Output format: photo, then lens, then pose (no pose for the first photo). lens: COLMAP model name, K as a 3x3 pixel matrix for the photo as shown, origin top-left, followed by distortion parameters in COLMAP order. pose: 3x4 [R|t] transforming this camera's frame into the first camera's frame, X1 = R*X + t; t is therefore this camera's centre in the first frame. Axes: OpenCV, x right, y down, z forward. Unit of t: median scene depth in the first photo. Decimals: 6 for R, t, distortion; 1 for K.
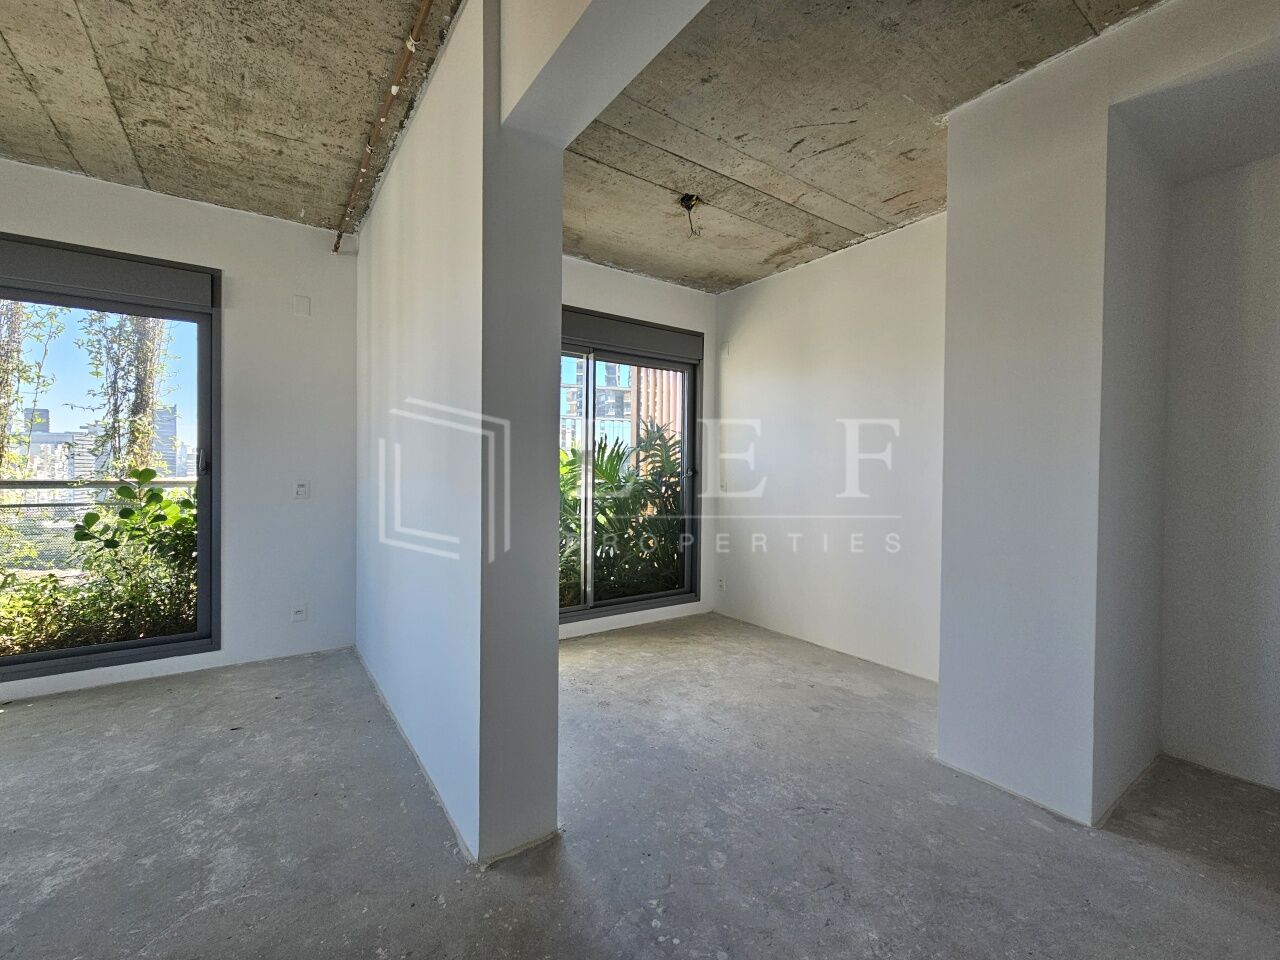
lens RADIAL K [[540.0, 0, 638.5], [0, 540.0, 477.0], [0, 0, 1]] dist [-0.000443, 0.000151]
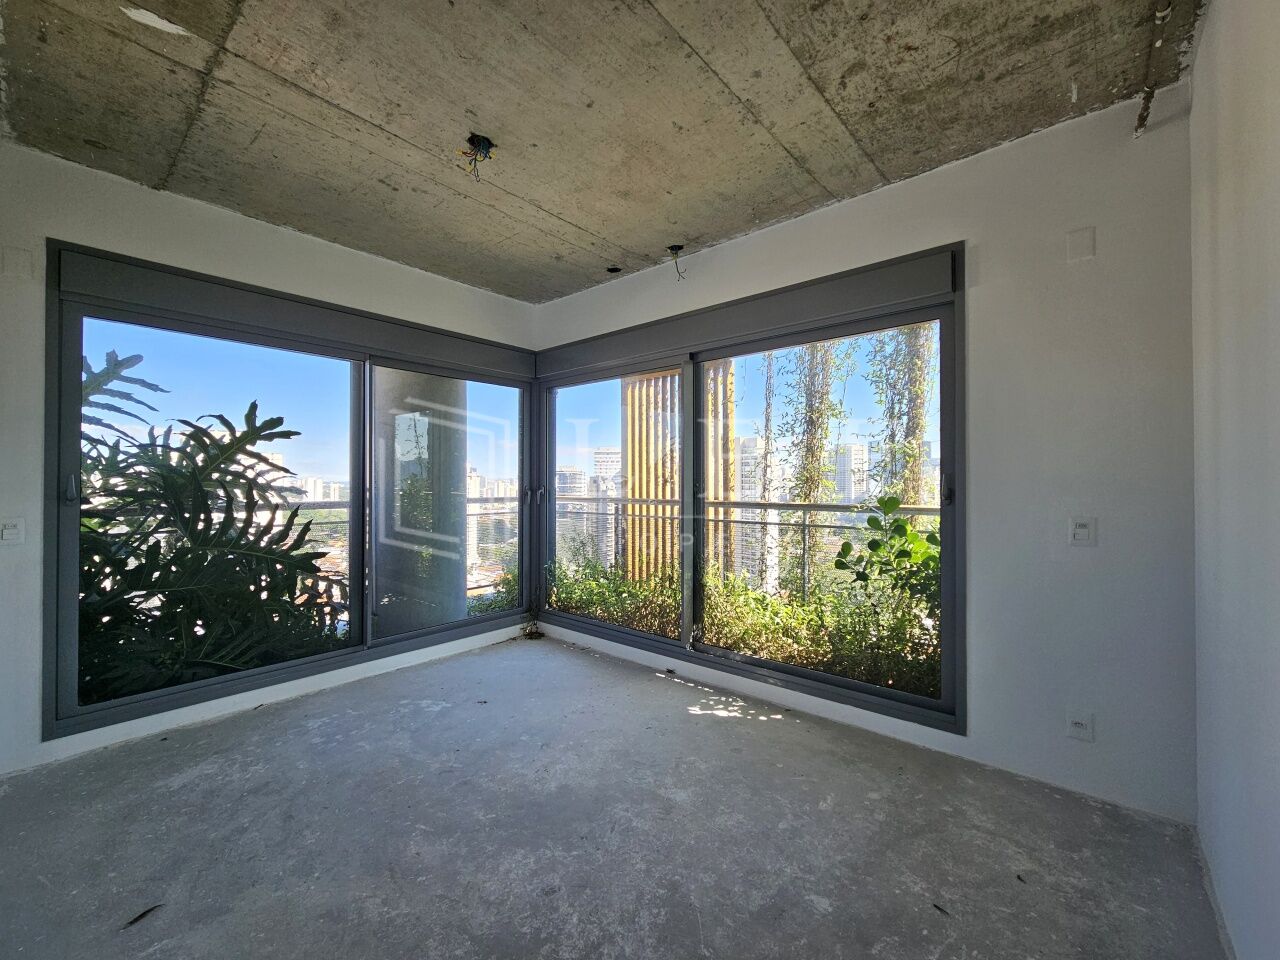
lens RADIAL K [[528.5, 0, 641.9], [0, 528.5, 476.9], [0, 0, 1]] dist [-0.001109, 0.000005]
pose [[0.246390, -0.019670, -0.968971, -0.162408], [-0.010524, 0.999681, -0.022970, -0.023375], [0.969114, 0.015857, 0.246105, 0.374705]]
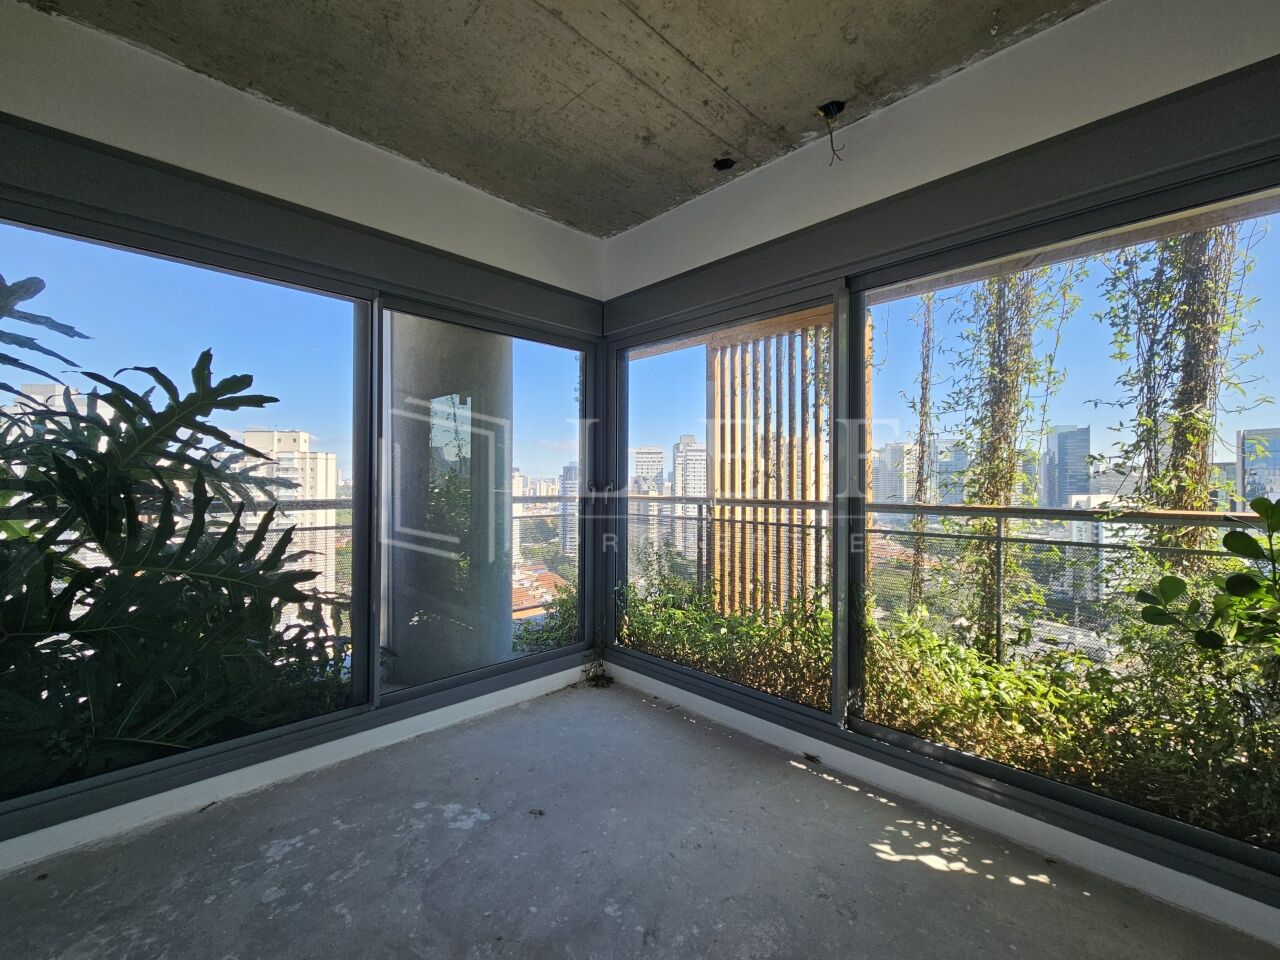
lens RADIAL K [[540.0, 0, 638.5], [0, 540.0, 477.0], [0, 0, 1]] dist [-0.000443, 0.000151]
pose [[0.162062, -0.018945, -0.986599, -0.517102], [-0.015761, 0.999638, -0.021784, -0.013705], [0.986655, 0.019080, 0.161705, 0.344637]]
